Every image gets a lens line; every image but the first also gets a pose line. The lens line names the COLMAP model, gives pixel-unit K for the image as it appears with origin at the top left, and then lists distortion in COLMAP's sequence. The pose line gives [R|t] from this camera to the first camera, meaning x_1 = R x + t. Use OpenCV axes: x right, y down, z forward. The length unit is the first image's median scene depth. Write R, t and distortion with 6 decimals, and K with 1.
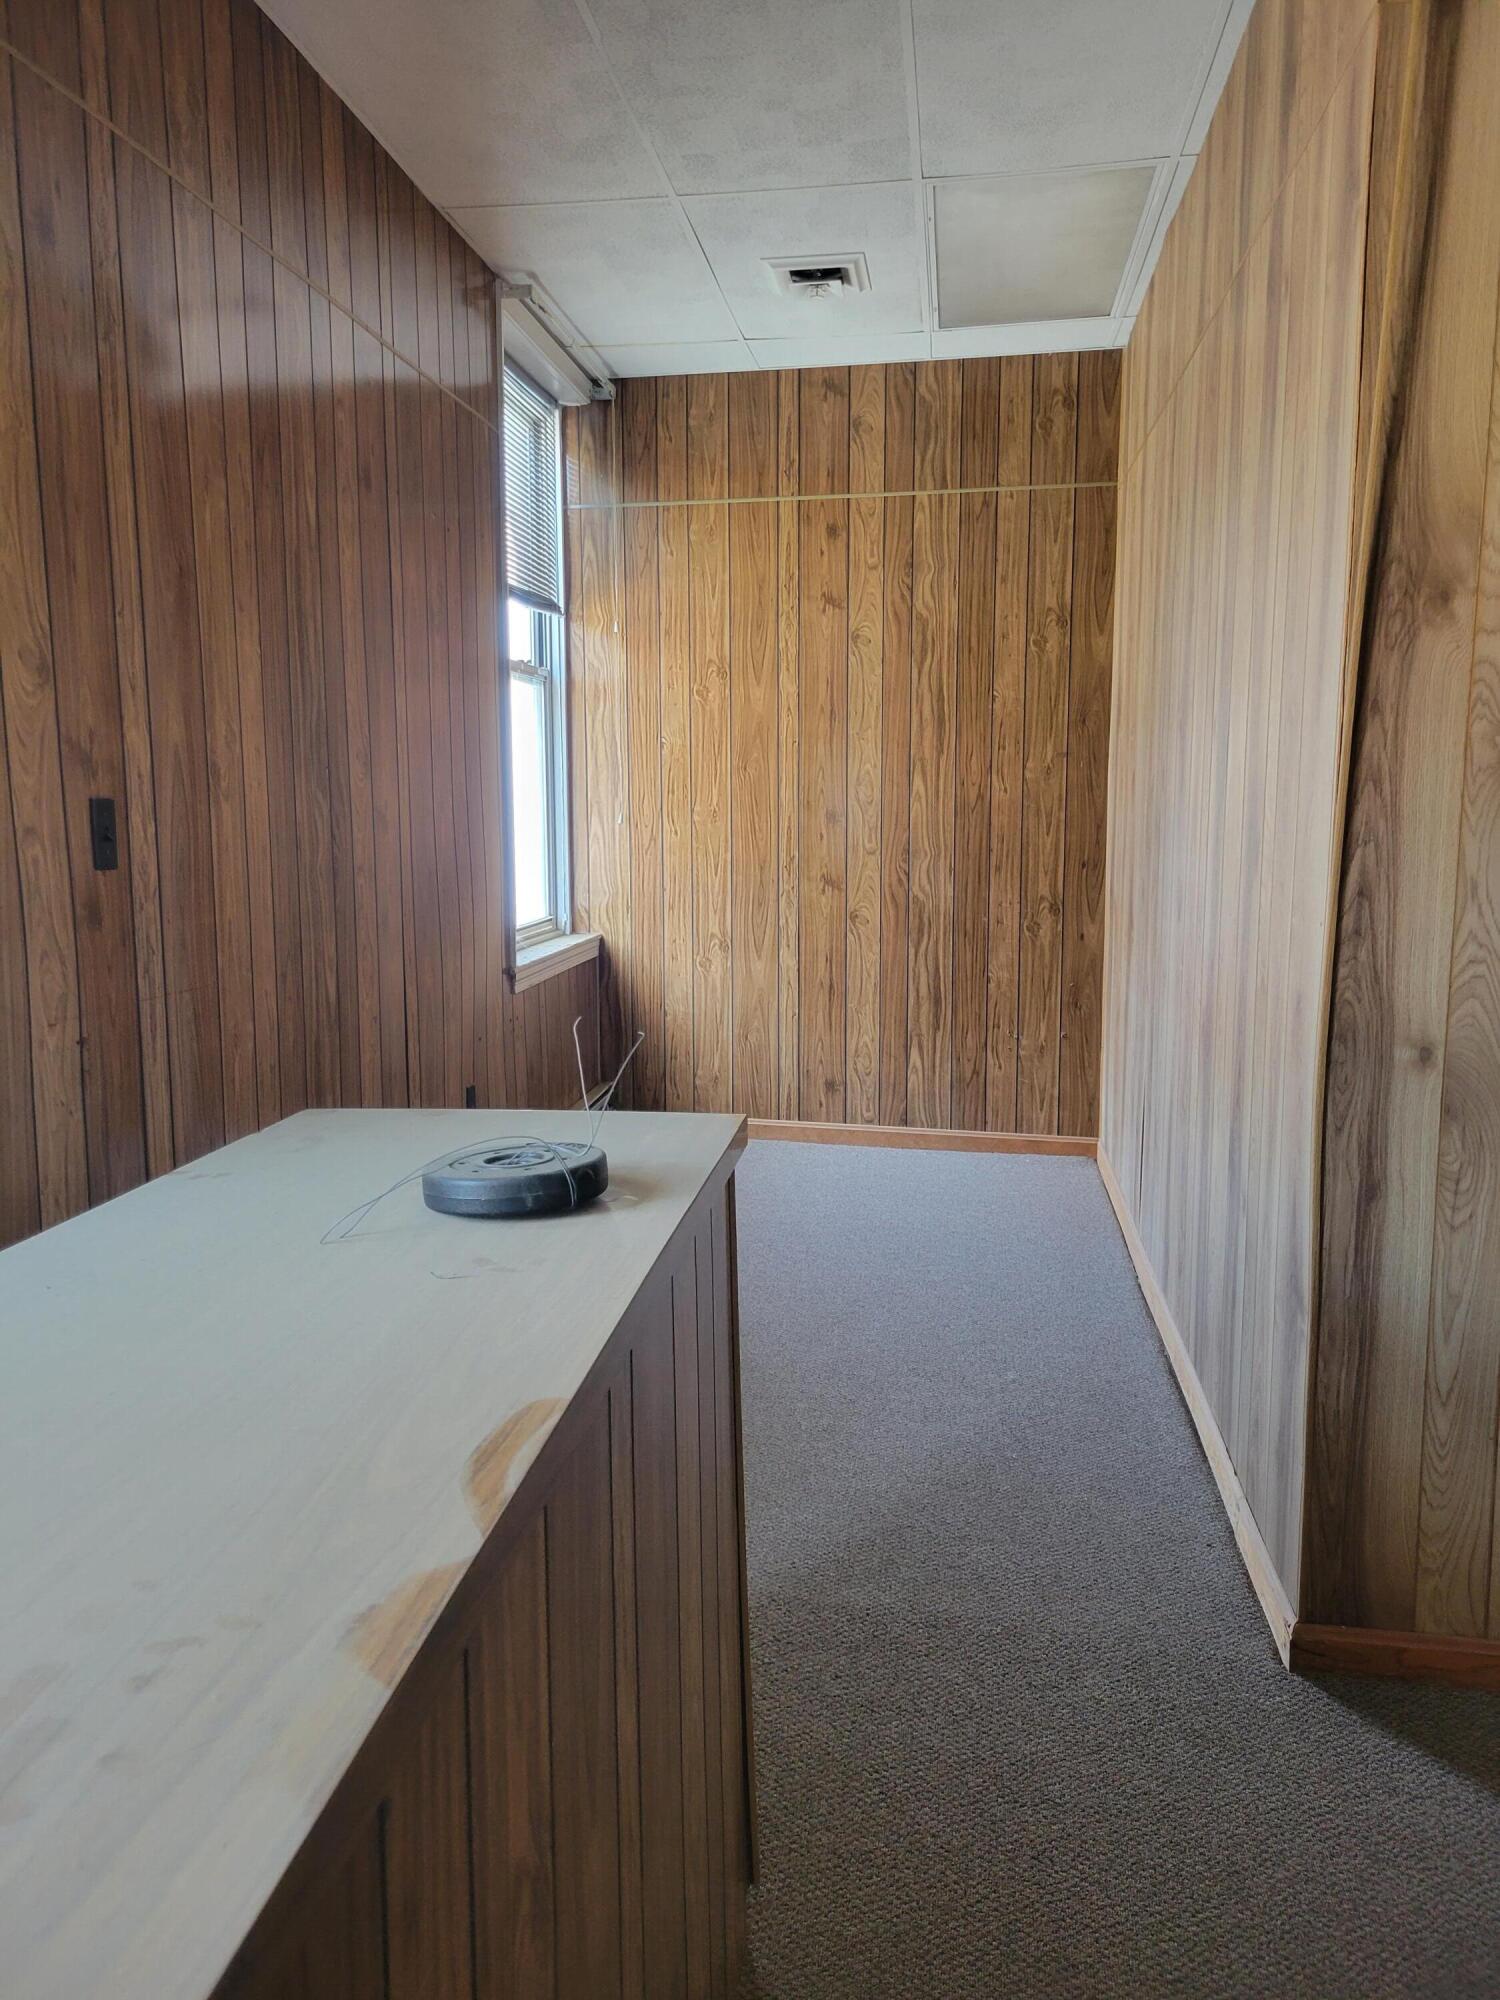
lens RADIAL K [[1518.7, 0, 752.5], [0, 1518.7, 990.9], [0, 0, 1]] dist [0.048207, -0.035271]
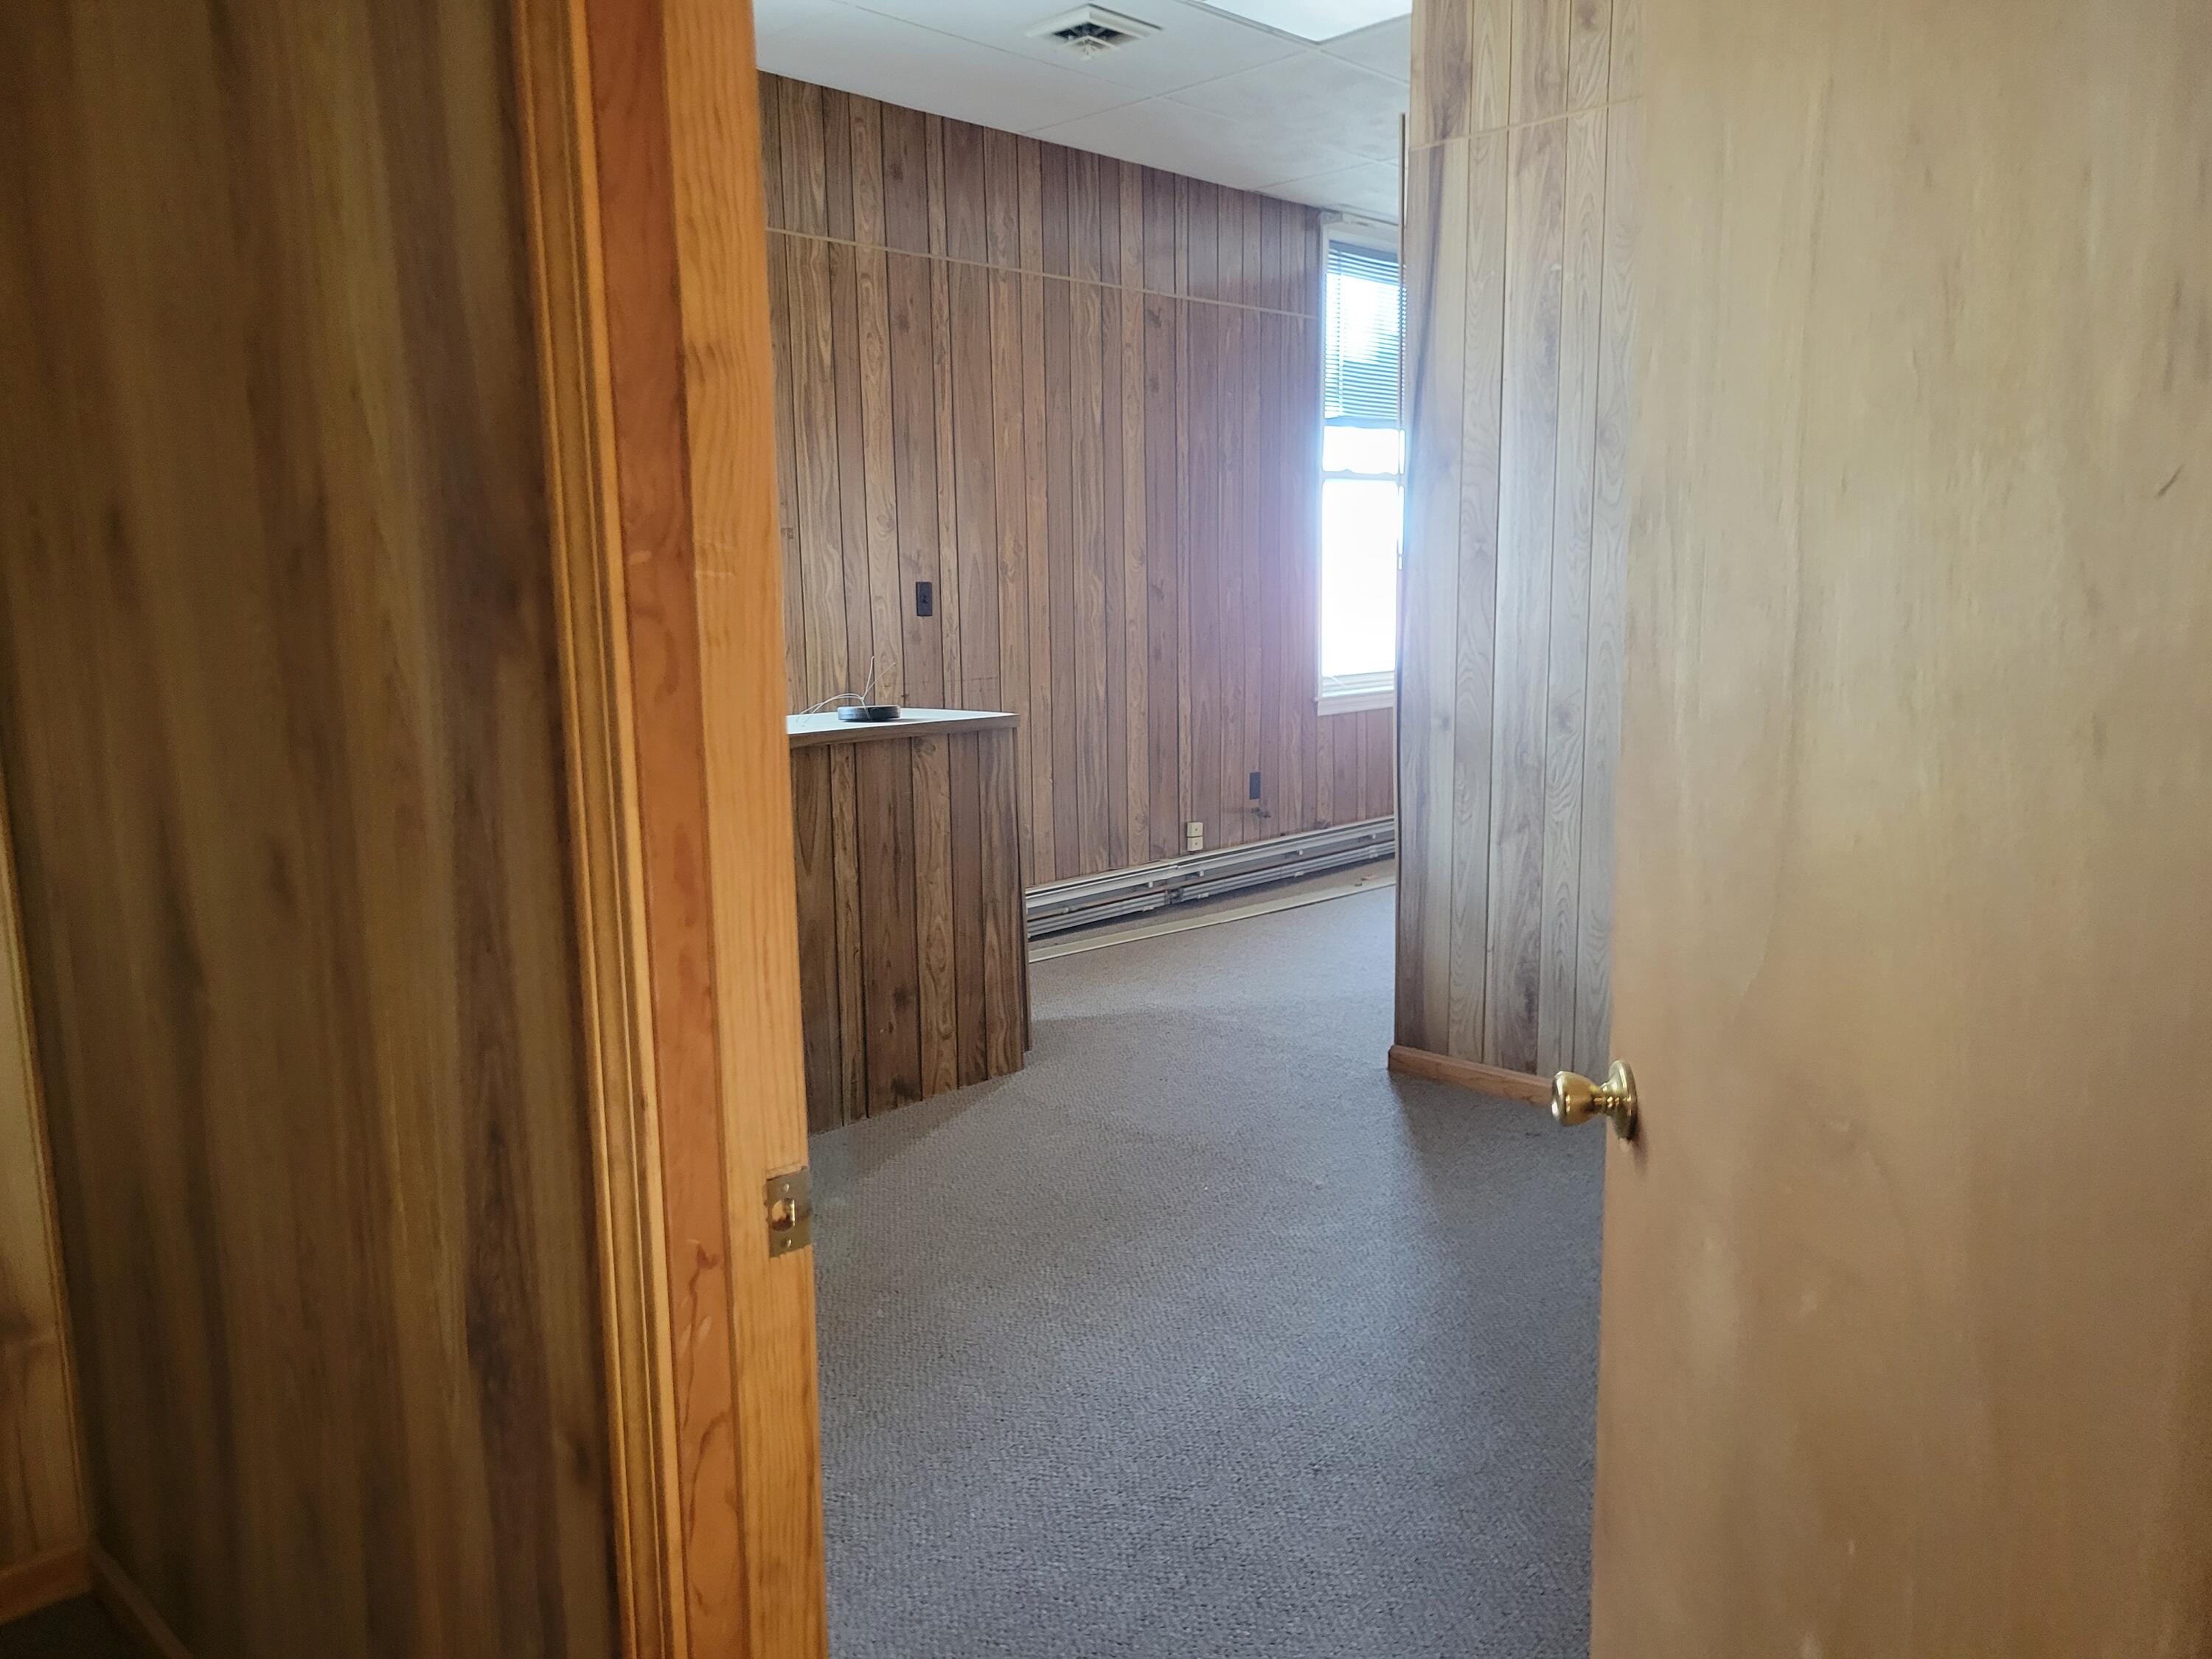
lens RADIAL K [[1679.6, 0, 1103.0], [0, 1679.6, 839.0], [0, 0, 1]] dist [0.048207, -0.035271]
pose [[0.813852, 0.080489, -0.575471, 1.177996], [-0.060507, 0.996715, 0.053836, 0.089585], [0.577913, -0.008994, 0.816049, -0.777803]]
